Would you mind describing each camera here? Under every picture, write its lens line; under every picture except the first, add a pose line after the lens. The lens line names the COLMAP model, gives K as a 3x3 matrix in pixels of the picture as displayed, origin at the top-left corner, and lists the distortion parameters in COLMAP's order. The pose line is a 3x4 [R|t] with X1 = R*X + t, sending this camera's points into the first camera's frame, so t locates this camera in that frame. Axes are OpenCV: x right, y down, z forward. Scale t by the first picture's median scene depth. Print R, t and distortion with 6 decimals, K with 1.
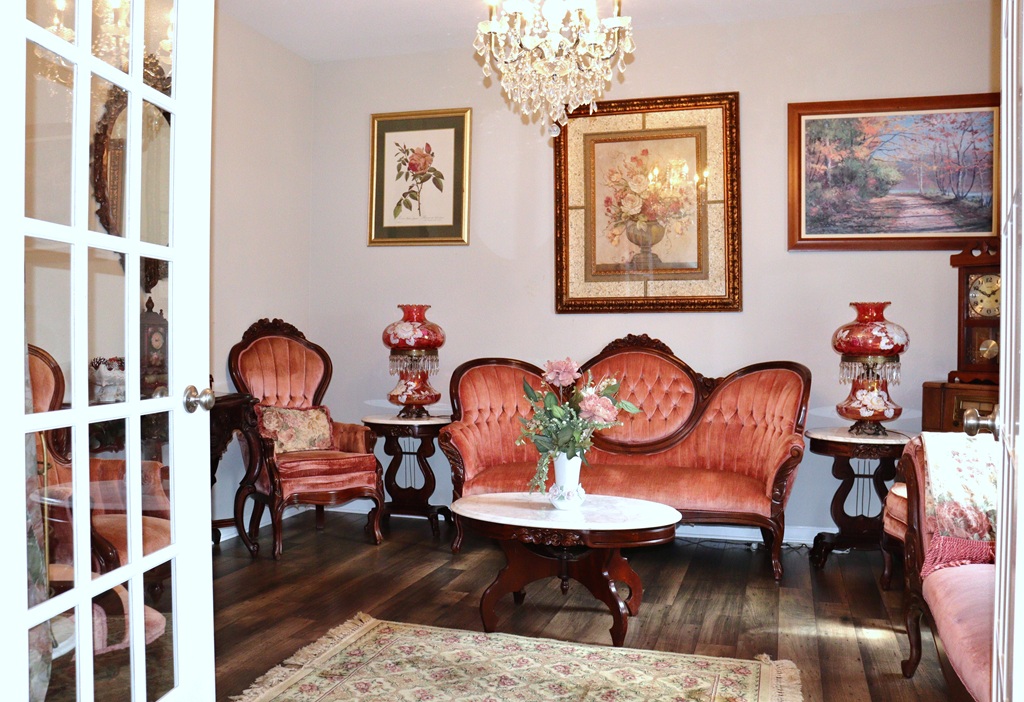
lens RADIAL K [[865.9, 0, 510.2], [0, 865.9, 350.9], [0, 0, 1]] dist [-0.149590, 0.066162]
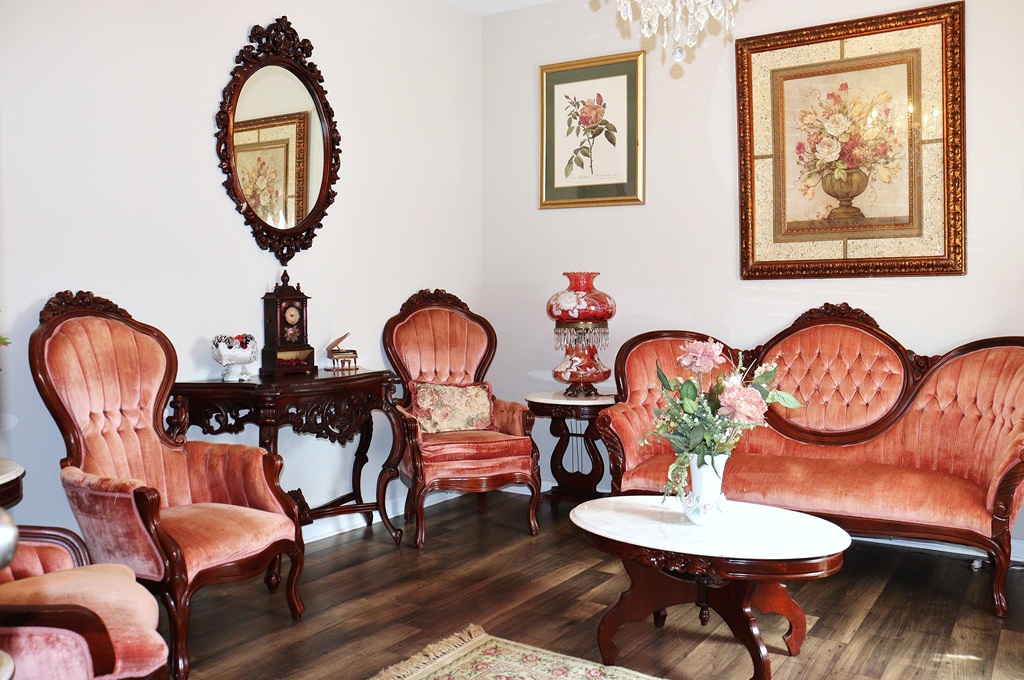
lens RADIAL K [[859.8, 0, 504.0], [0, 859.8, 344.3], [0, 0, 1]] dist [-0.171928, 0.148492]
pose [[0.959748, 0.003376, -0.280842, 0.079283], [0.006219, 0.999427, 0.033267, -0.010027], [0.280794, -0.033674, 0.959177, 0.138005]]
